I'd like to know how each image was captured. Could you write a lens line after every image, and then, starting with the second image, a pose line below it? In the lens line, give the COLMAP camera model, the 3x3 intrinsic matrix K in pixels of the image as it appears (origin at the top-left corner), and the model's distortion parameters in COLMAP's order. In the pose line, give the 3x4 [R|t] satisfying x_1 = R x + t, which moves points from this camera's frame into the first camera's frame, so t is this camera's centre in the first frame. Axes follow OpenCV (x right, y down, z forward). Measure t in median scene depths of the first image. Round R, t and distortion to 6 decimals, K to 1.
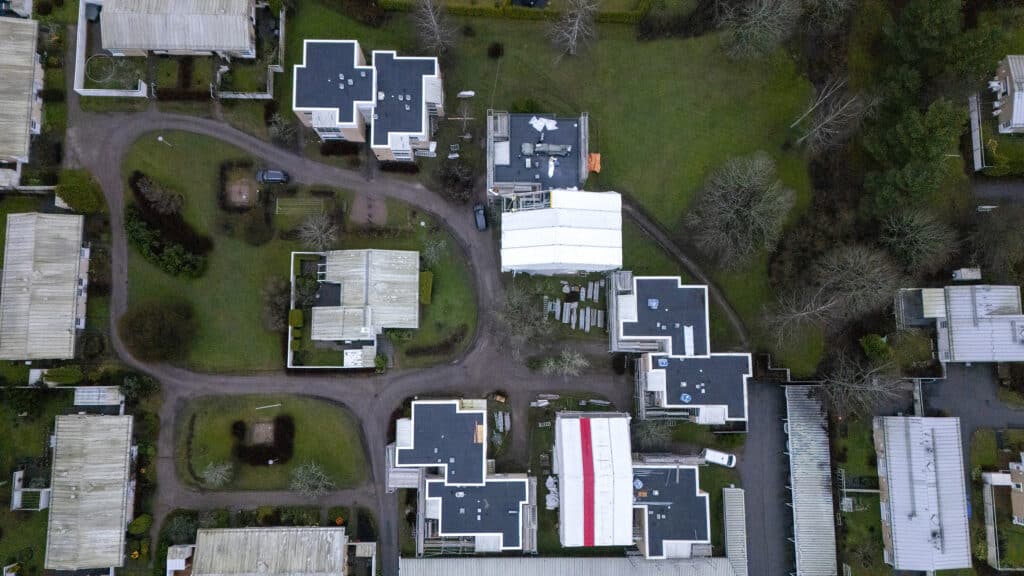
lens RADIAL K [[736.1, 0, 511.6], [0, 736.1, 284.0], [0, 0, 1]] dist [0.041664, 0.010707]
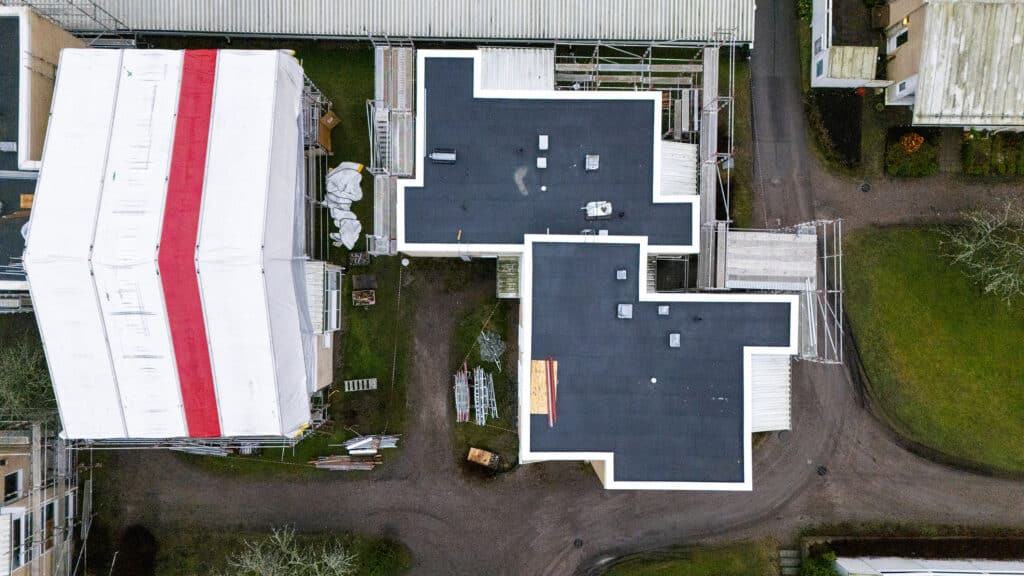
lens RADIAL K [[736.1, 0, 515.9], [0, 736.1, 285.1], [0, 0, 1]] dist [0.041664, 0.010707]
pose [[-0.999191, -0.010438, -0.038842, -0.018751], [0.005031, -0.990589, 0.136775, 0.202650], [-0.039905, 0.136469, 0.989840, 0.667726]]
